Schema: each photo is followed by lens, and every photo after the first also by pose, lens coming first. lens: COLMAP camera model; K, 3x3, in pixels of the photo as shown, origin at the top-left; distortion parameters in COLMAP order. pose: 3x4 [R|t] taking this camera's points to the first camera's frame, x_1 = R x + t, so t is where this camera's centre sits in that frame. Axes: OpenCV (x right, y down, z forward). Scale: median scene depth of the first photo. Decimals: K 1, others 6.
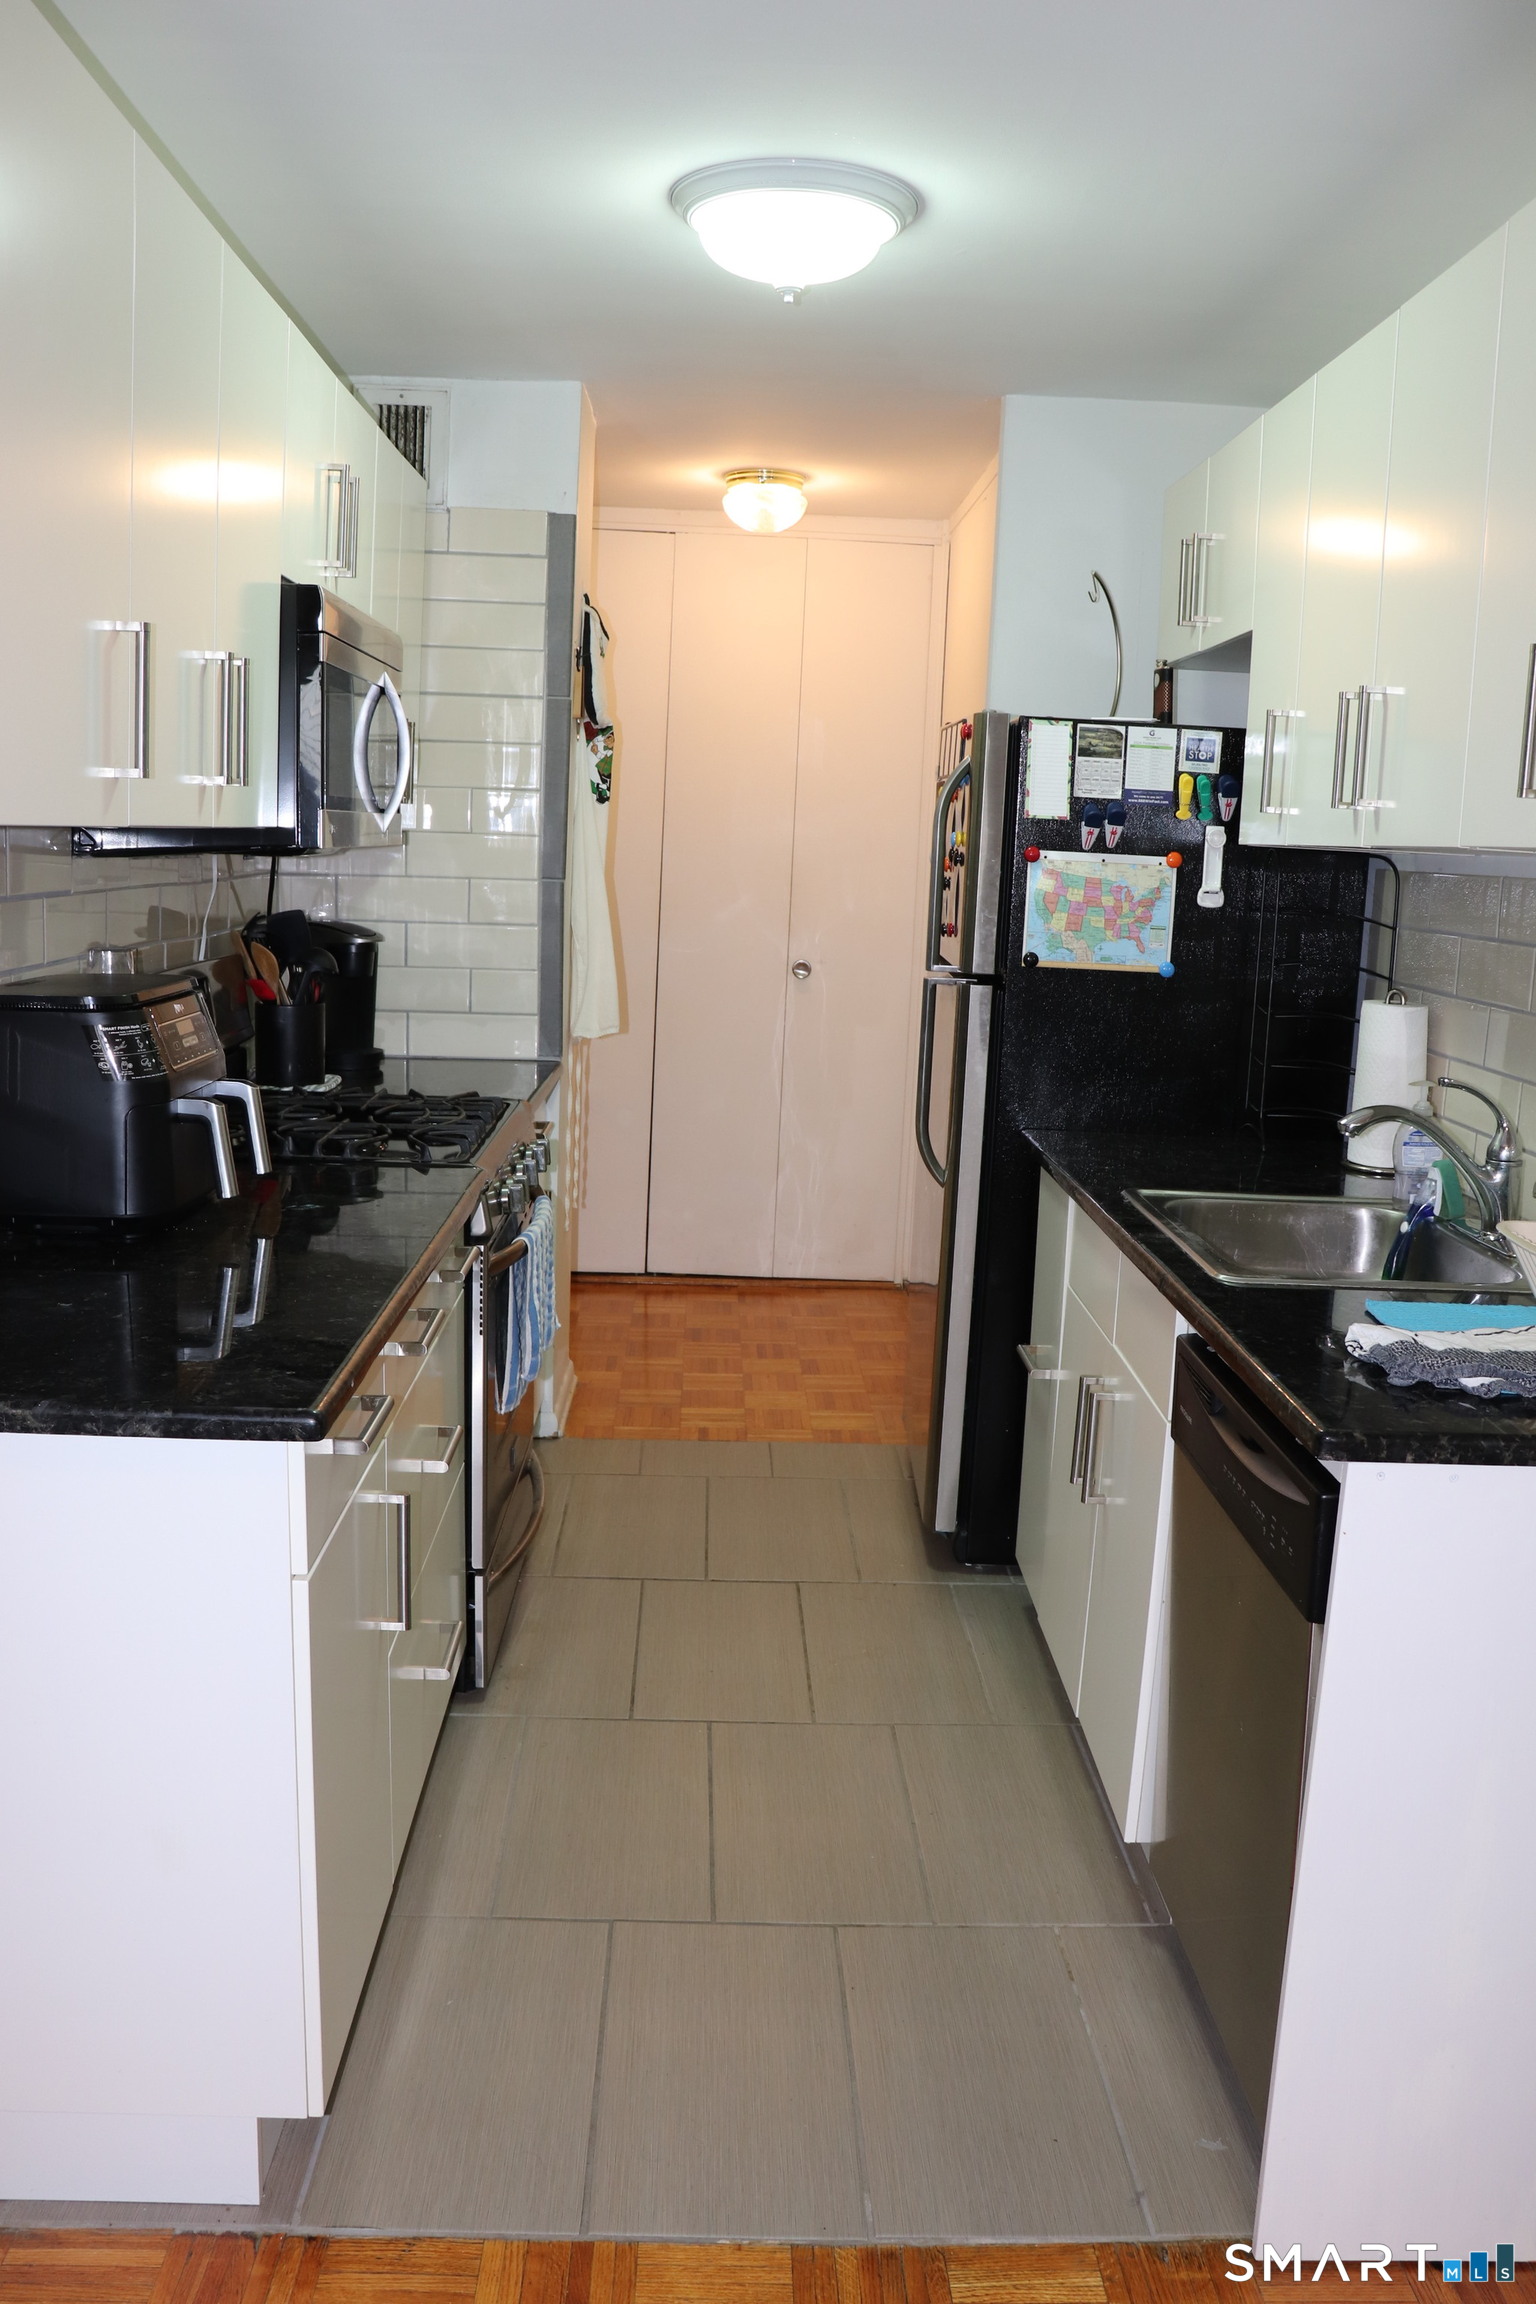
lens RADIAL K [[1911.6, 0, 782.2], [0, 1911.6, 1138.7], [0, 0, 1]] dist [-0.147768, 0.089839]
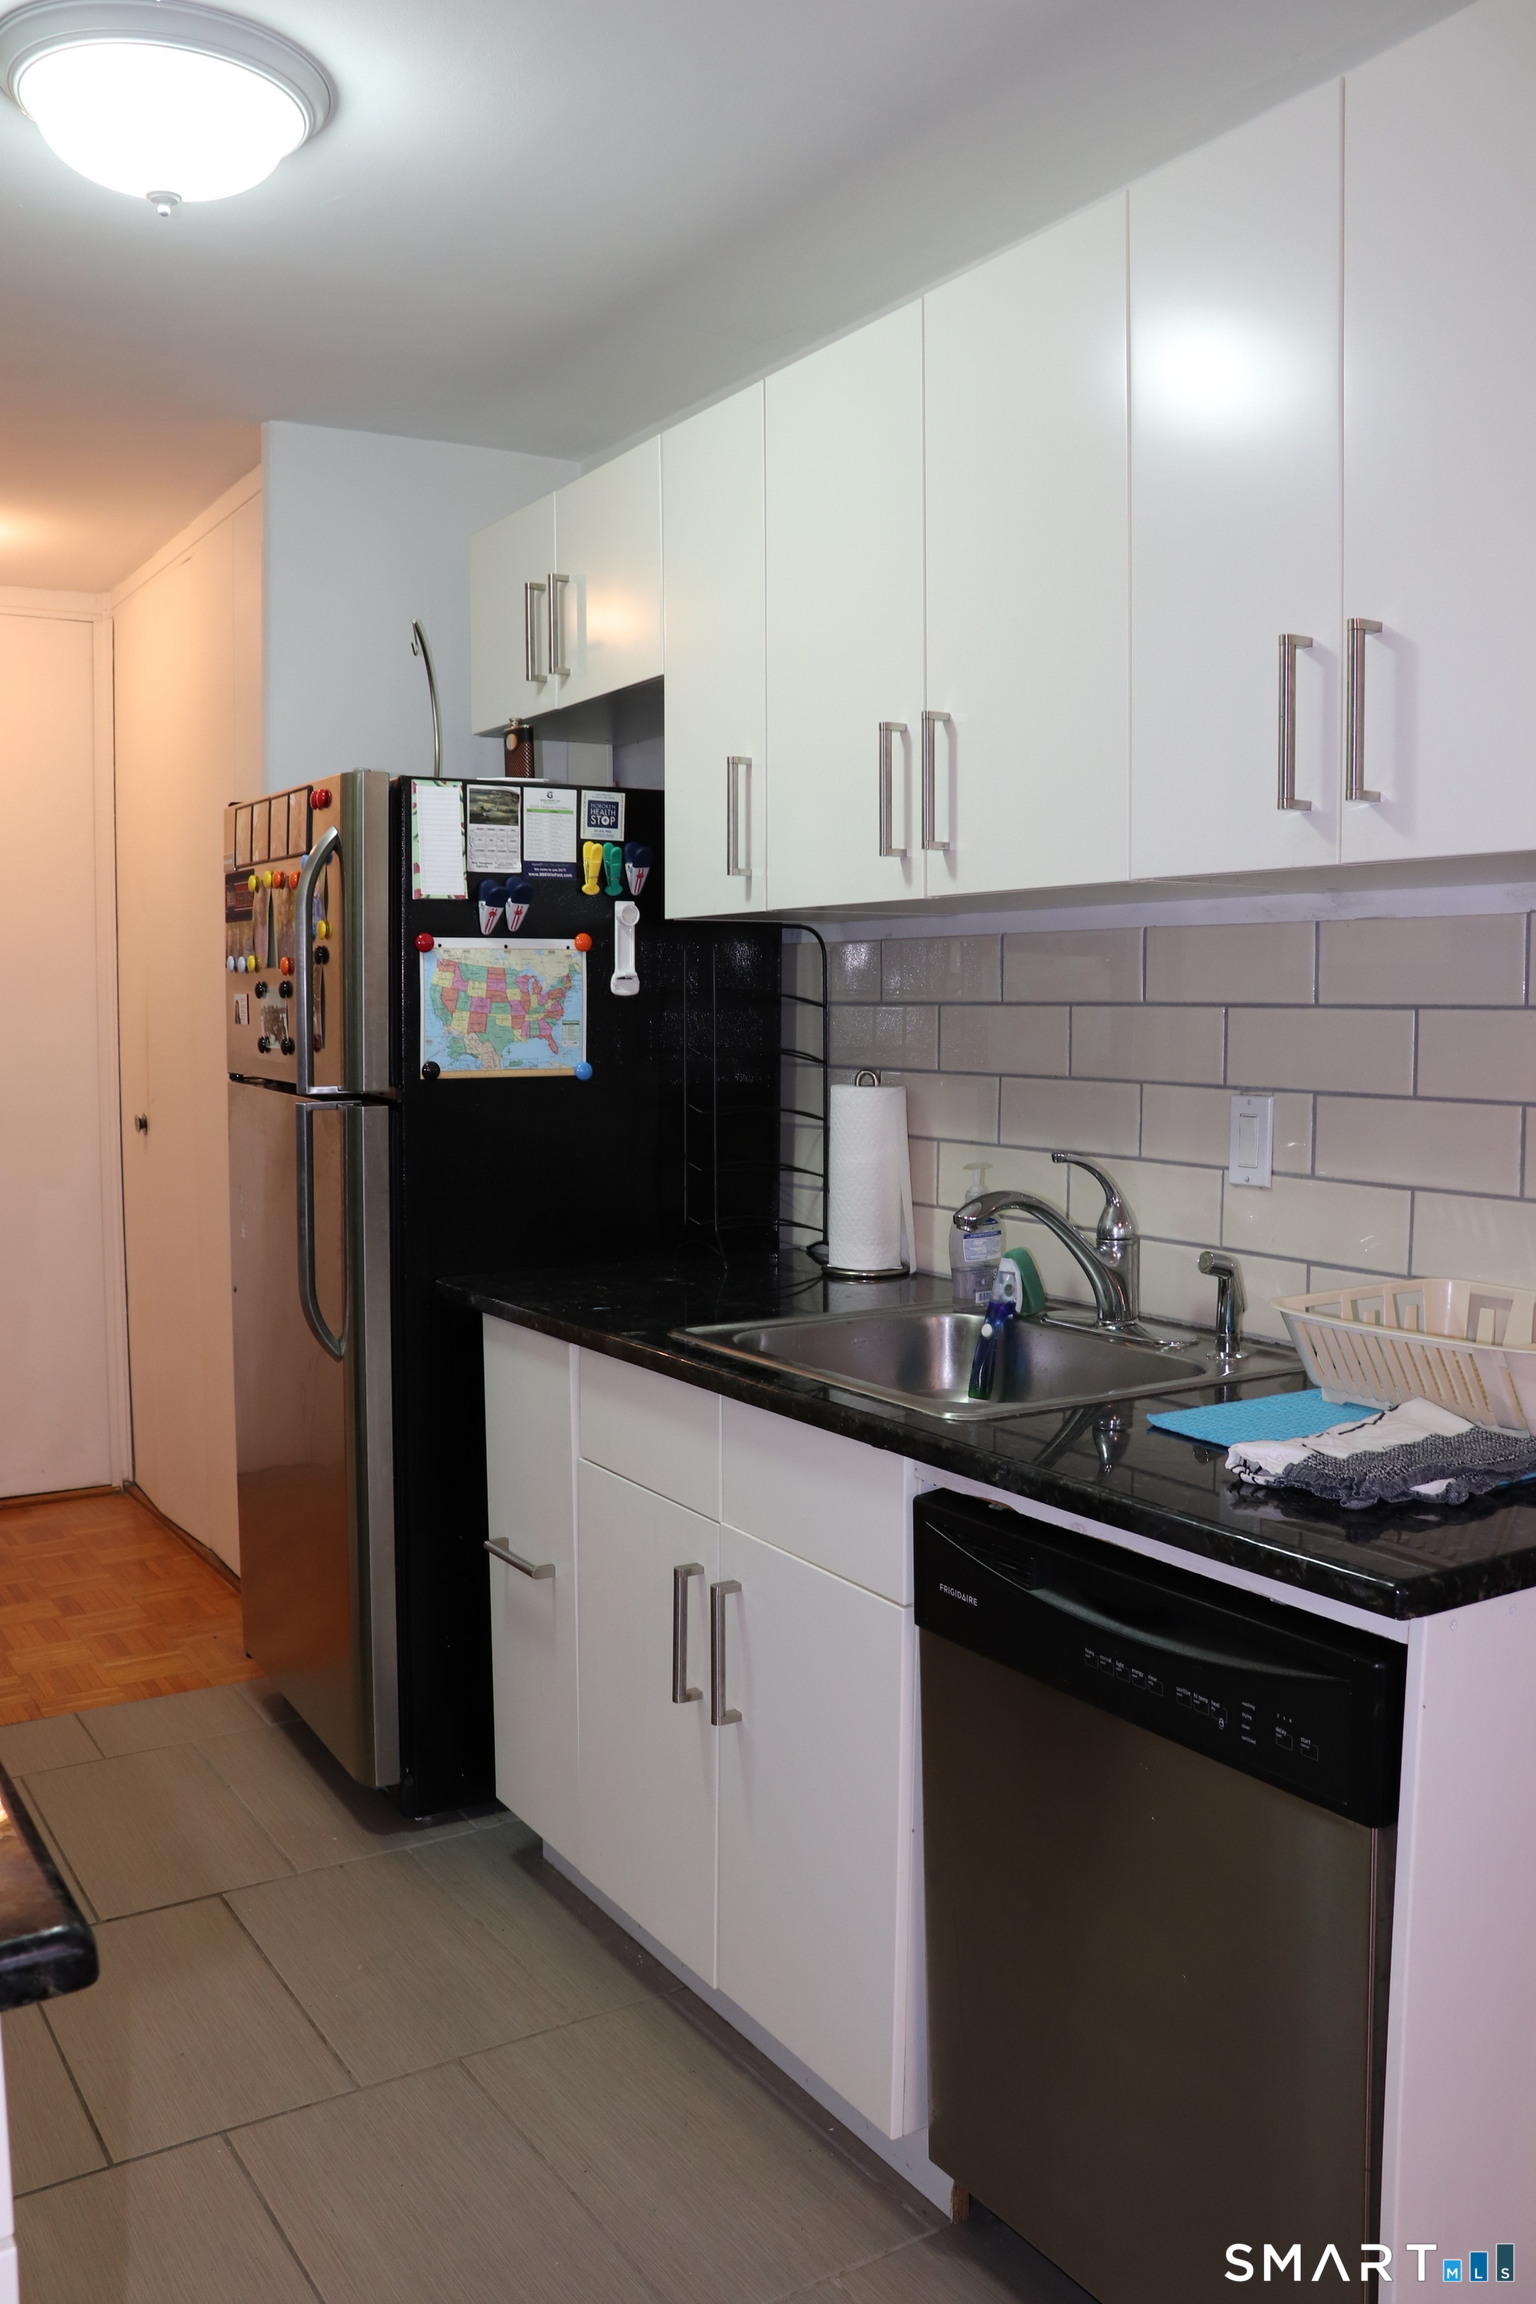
lens RADIAL K [[1911.6, 0, 770.9], [0, 1911.6, 1153.5], [0, 0, 1]] dist [-0.147768, 0.089839]
pose [[0.865022, -0.084964, 0.494487, -0.153038], [0.117860, 0.992390, -0.035662, -0.012103], [-0.487694, 0.089129, 0.868453, 0.221500]]
